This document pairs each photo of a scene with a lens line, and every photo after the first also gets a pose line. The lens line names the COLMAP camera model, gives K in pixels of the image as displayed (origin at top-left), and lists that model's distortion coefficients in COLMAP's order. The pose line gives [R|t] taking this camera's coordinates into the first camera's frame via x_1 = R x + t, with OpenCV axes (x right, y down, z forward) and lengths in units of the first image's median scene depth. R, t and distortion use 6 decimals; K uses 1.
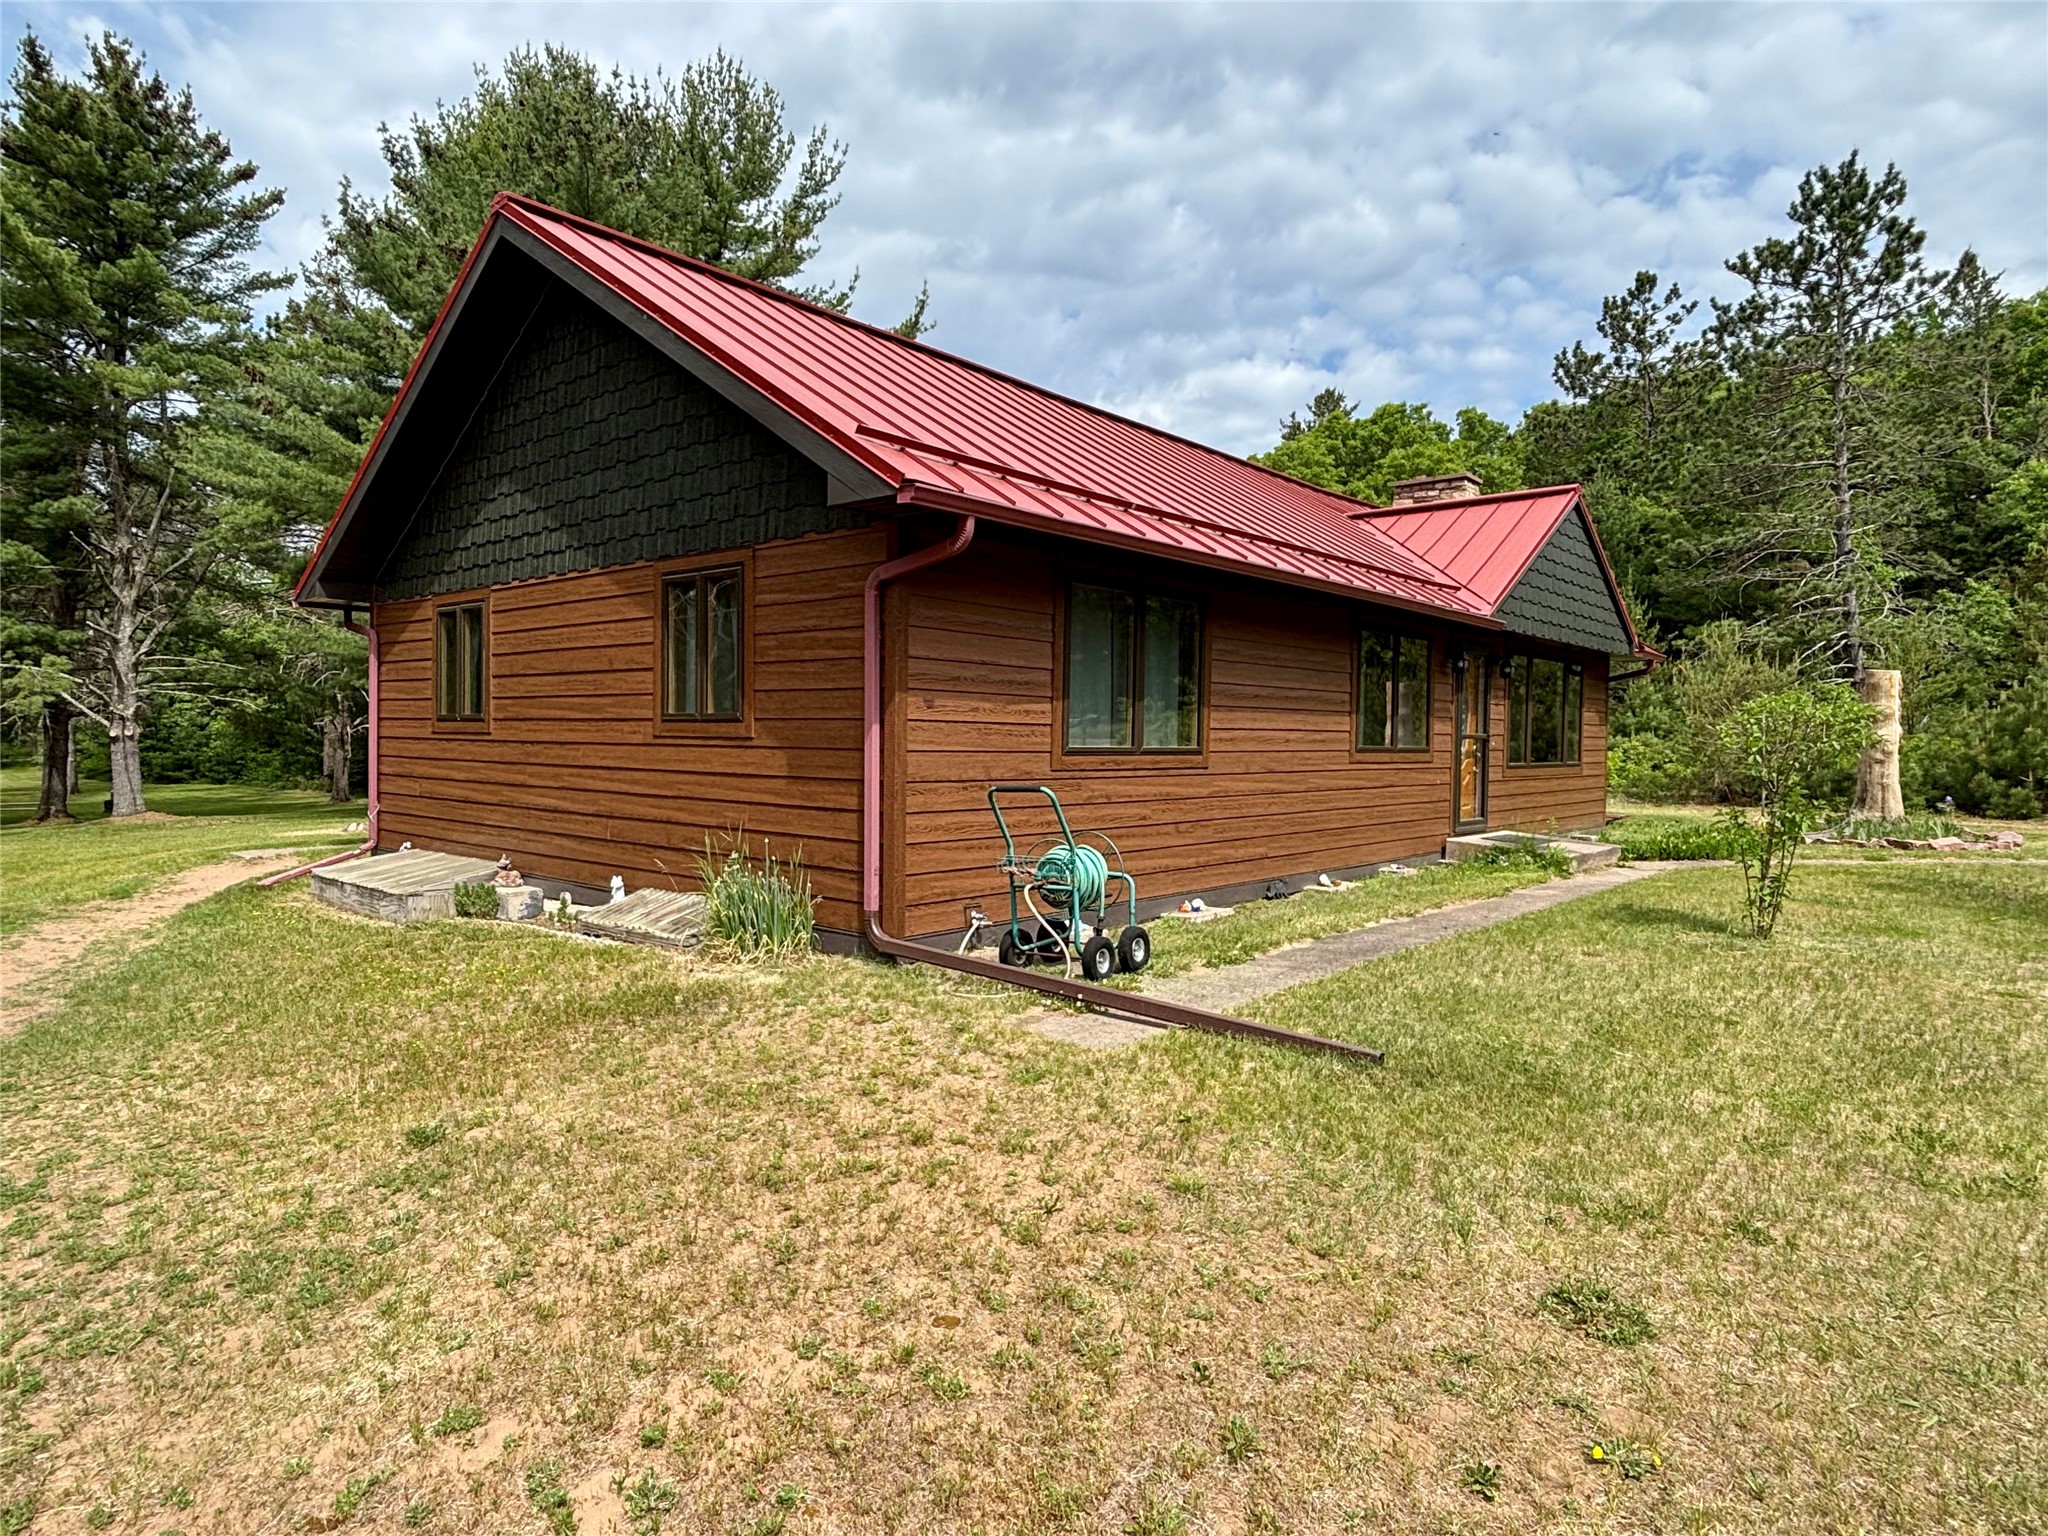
lens RADIAL K [[1173.0, 0, 1026.2], [0, 1173.0, 765.9], [0, 0, 1]] dist [0.003916, 0.000585]
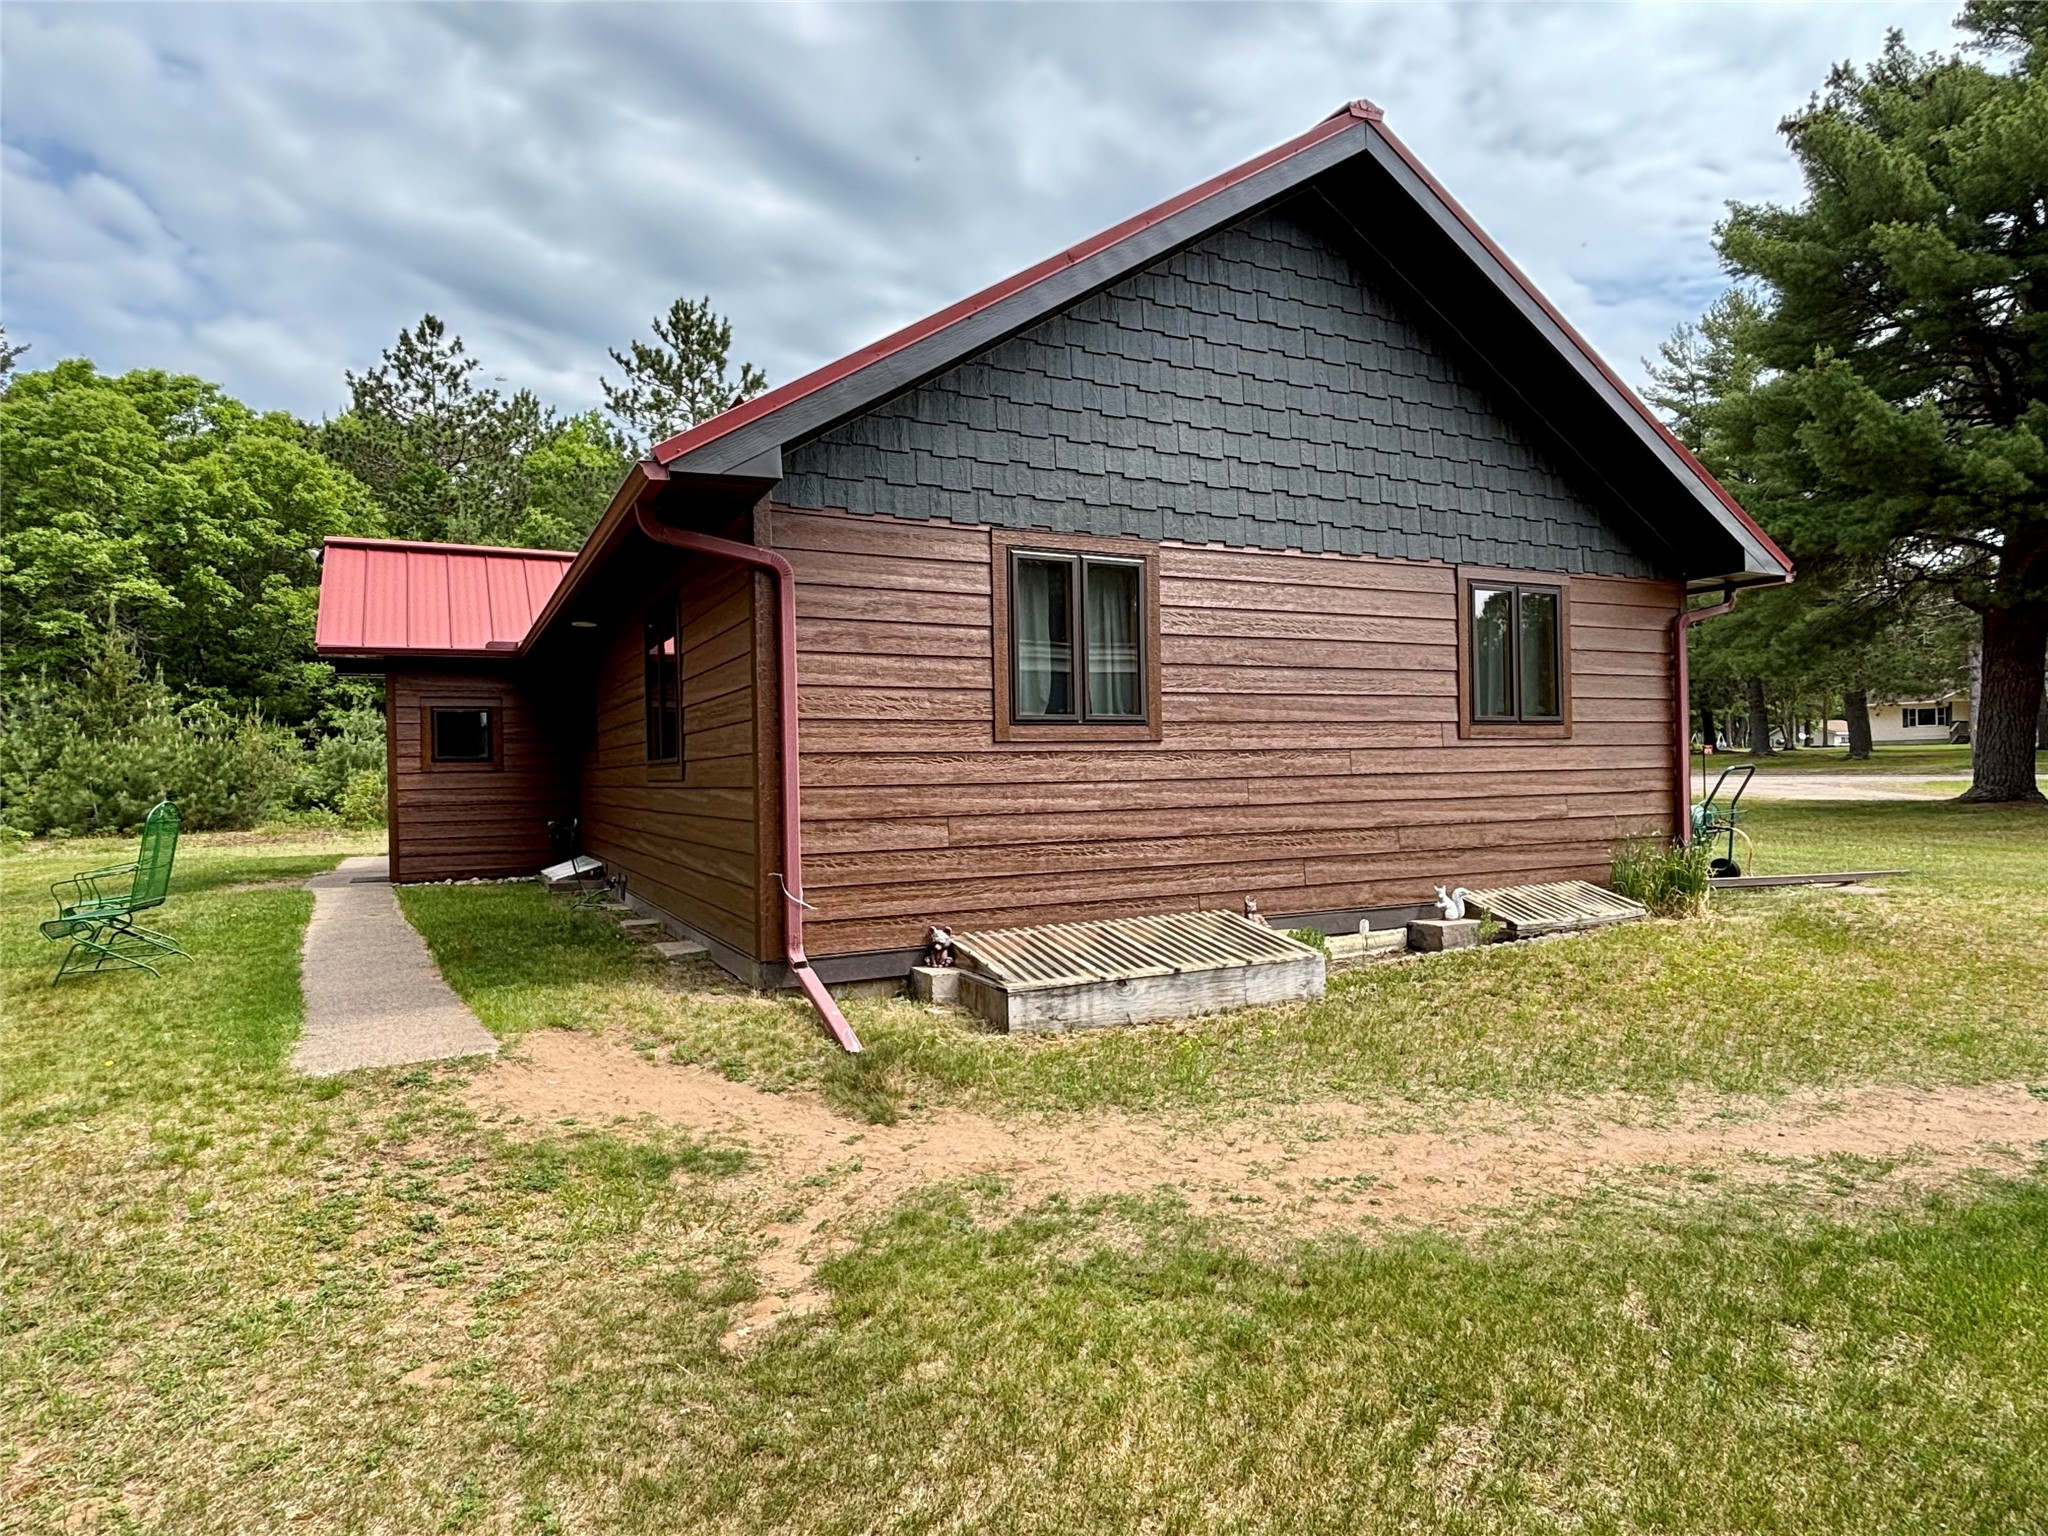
lens RADIAL K [[1173.0, 0, 1026.2], [0, 1173.0, 765.9], [0, 0, 1]] dist [0.003916, 0.000585]
pose [[0.373162, -0.021365, 0.927520, -1.159376], [0.054959, 0.998488, 0.000888, -0.019803], [-0.926137, 0.050644, 0.373772, 0.810326]]
